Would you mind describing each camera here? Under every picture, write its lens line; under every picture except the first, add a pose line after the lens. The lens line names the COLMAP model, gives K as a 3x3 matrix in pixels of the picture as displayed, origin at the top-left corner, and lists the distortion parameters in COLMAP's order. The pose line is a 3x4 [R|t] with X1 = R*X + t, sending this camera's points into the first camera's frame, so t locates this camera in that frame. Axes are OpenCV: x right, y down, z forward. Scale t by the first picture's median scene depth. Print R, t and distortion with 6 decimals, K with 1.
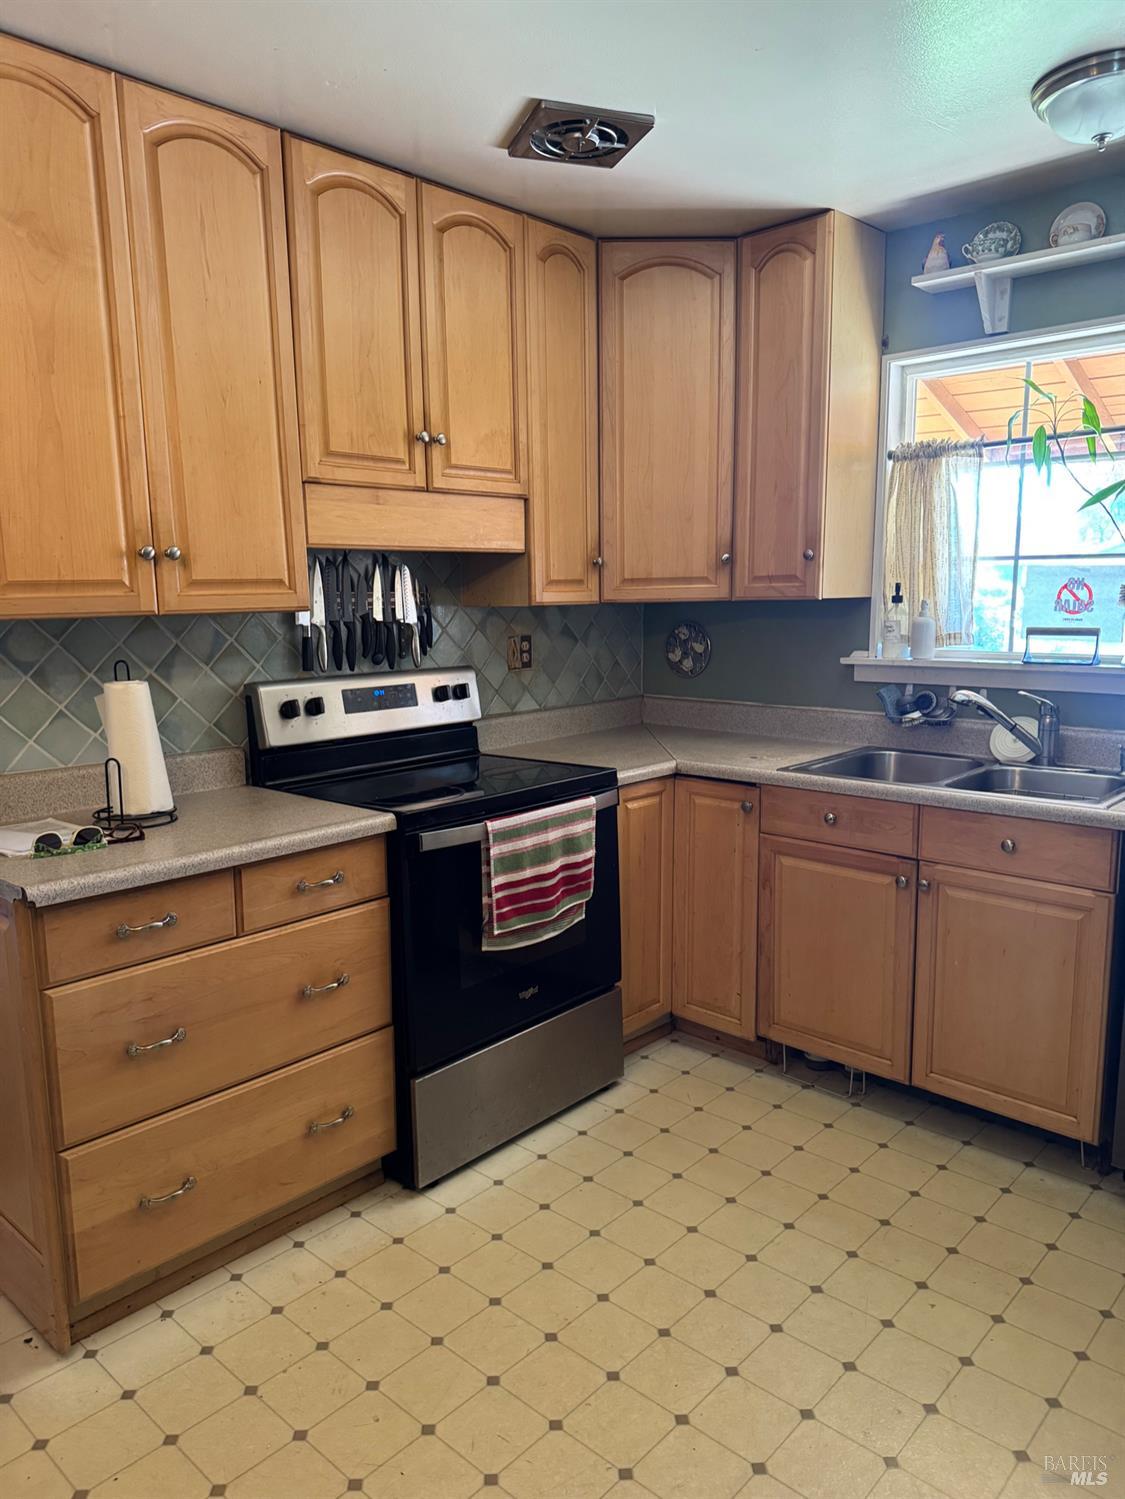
lens RADIAL K [[1052.7, 0, 557.3], [0, 1052.7, 751.2], [0, 0, 1]] dist [0.074884, -0.092893]
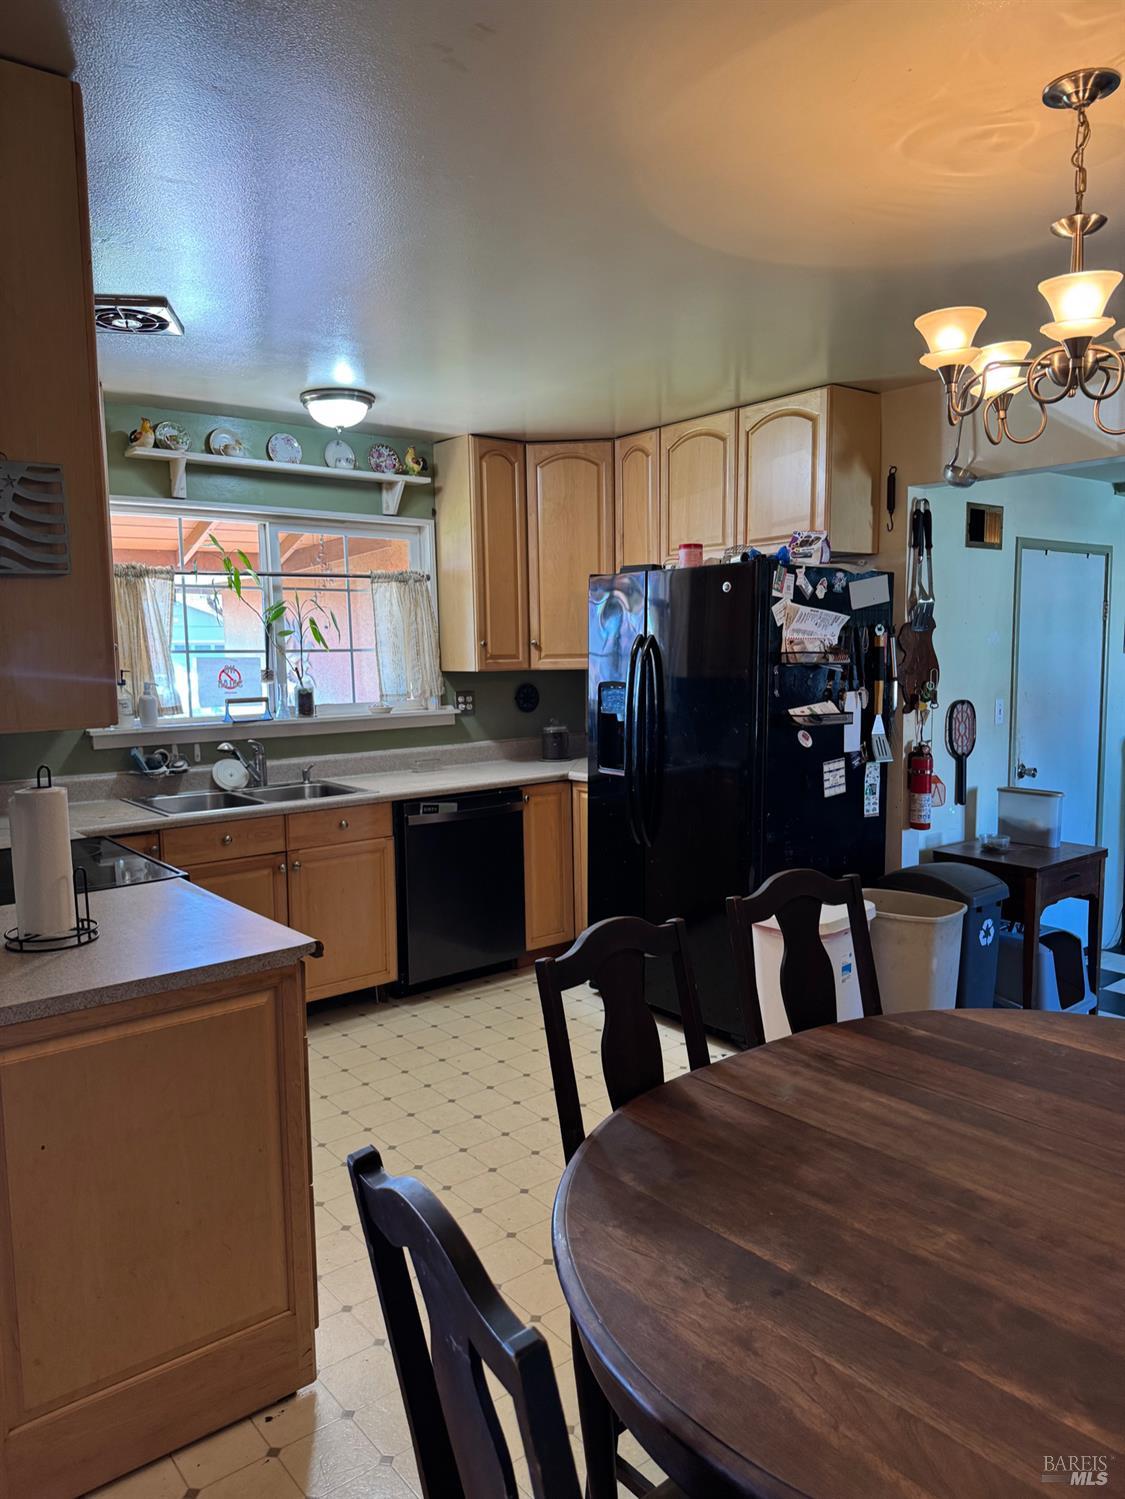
lens RADIAL K [[1054.7, 0, 565.8], [0, 1054.7, 746.0], [0, 0, 1]] dist [0.050765, -0.058950]
pose [[0.129324, -0.075794, 0.988701, -0.999589], [0.168637, 0.984231, 0.053394, -0.052939], [-0.977158, 0.159826, 0.140067, 0.361418]]
